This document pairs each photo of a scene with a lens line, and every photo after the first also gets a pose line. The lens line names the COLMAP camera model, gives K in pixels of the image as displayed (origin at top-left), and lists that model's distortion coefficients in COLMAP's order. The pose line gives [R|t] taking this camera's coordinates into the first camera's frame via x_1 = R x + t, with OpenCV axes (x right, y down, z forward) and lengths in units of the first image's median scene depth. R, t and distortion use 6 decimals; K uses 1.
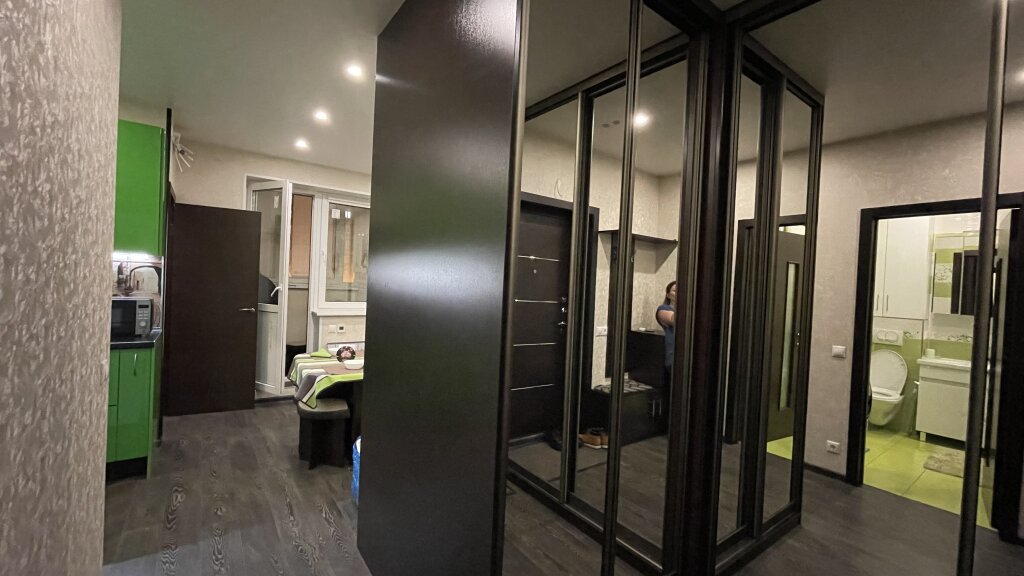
lens RADIAL K [[403.3, 0, 512.0], [0, 403.3, 288.0], [0, 0, 1]] dist [-0.001190, -0.000076]
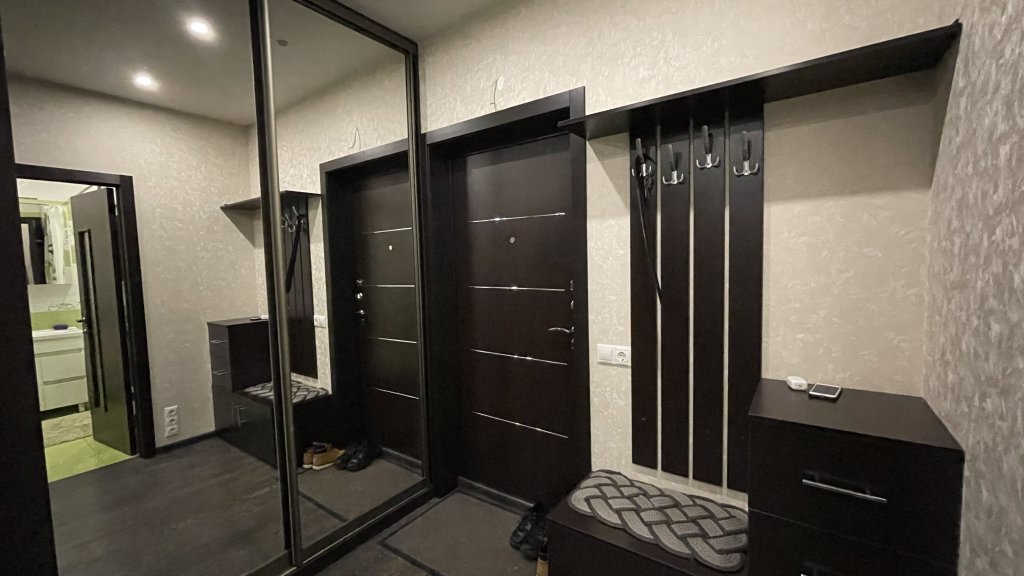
lens RADIAL K [[403.3, 0, 512.0], [0, 403.3, 288.0], [0, 0, 1]] dist [-0.001190, -0.000076]
pose [[0.245177, 0.016683, -0.969335, 0.626771], [0.025303, 0.999401, 0.023600, 0.018162], [0.969148, -0.030313, 0.244608, 0.776964]]
